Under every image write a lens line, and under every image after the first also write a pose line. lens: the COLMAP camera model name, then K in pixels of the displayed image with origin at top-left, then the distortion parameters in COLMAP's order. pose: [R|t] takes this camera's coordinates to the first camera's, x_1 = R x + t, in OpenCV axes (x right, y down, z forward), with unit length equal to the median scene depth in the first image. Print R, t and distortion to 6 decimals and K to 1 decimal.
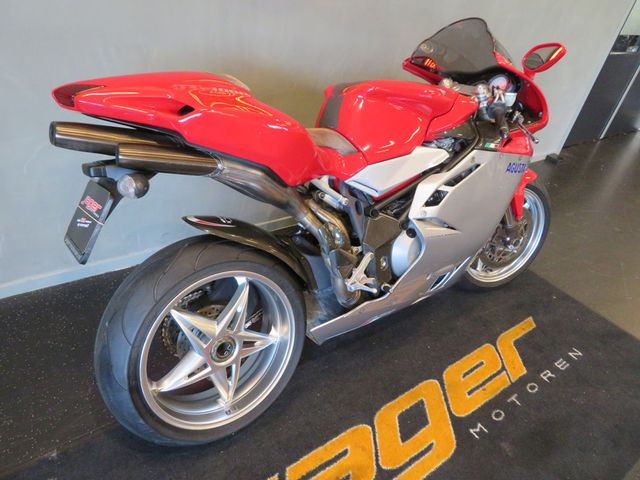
lens RADIAL K [[458.0, 0, 320.0], [0, 458.0, 240.0], [0, 0, 1]] dist [-0.003978, 0.001806]
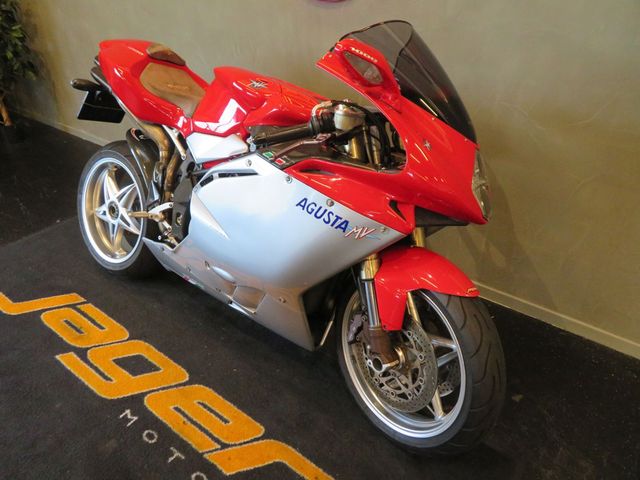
lens RADIAL K [[458.0, 0, 320.0], [0, 458.0, 240.0], [0, 0, 1]] dist [-0.003978, 0.001806]
pose [[0.282855, 0.367795, -0.885844, 1.259983], [-0.517516, 0.836115, 0.181902, -0.294882], [0.807570, 0.406987, 0.426839, 0.823970]]
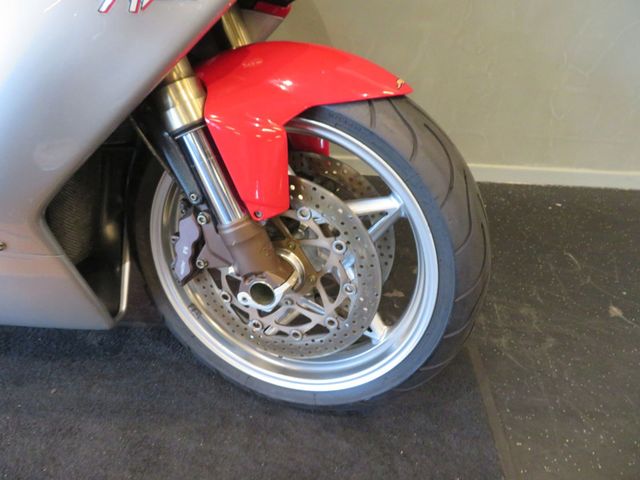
lens RADIAL K [[458.0, 0, 320.0], [0, 458.0, 240.0], [0, 0, 1]] dist [-0.003978, 0.001806]
pose [[0.772463, 0.291591, -0.564159, 0.871963], [-0.293555, 0.951701, 0.089952, -0.096106], [0.563140, 0.096127, 0.820752, 1.055414]]
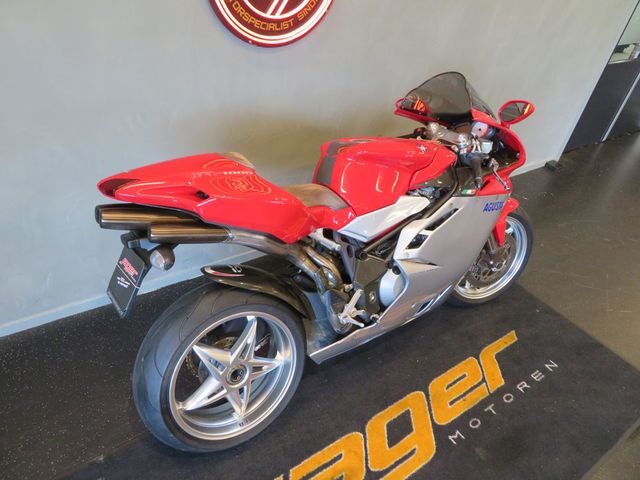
lens RADIAL K [[458.0, 0, 320.0], [0, 458.0, 240.0], [0, 0, 1]] dist [-0.003978, 0.001806]
pose [[0.999379, -0.006357, -0.034656, 0.047423], [0.007718, 0.999198, 0.039282, -0.142069], [0.034378, -0.039525, 0.998627, -0.163422]]
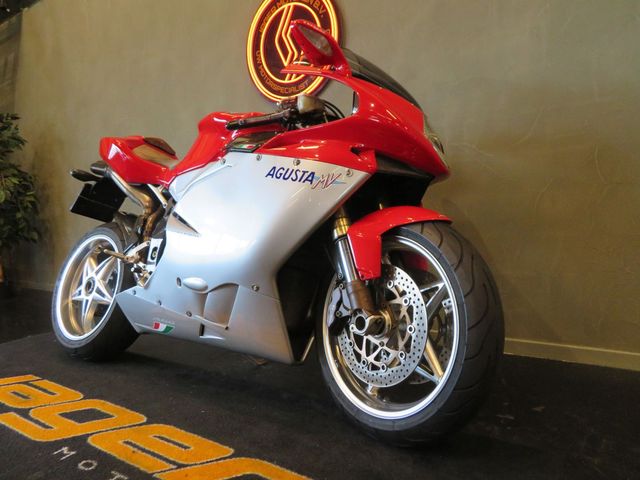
lens RADIAL K [[458.0, 0, 320.0], [0, 458.0, 240.0], [0, 0, 1]] dist [-0.003978, 0.001806]
pose [[0.303160, -0.109986, -0.946571, 1.335524], [-0.459553, 0.853307, -0.246331, 0.112564], [0.834808, 0.509677, 0.208144, 1.094978]]
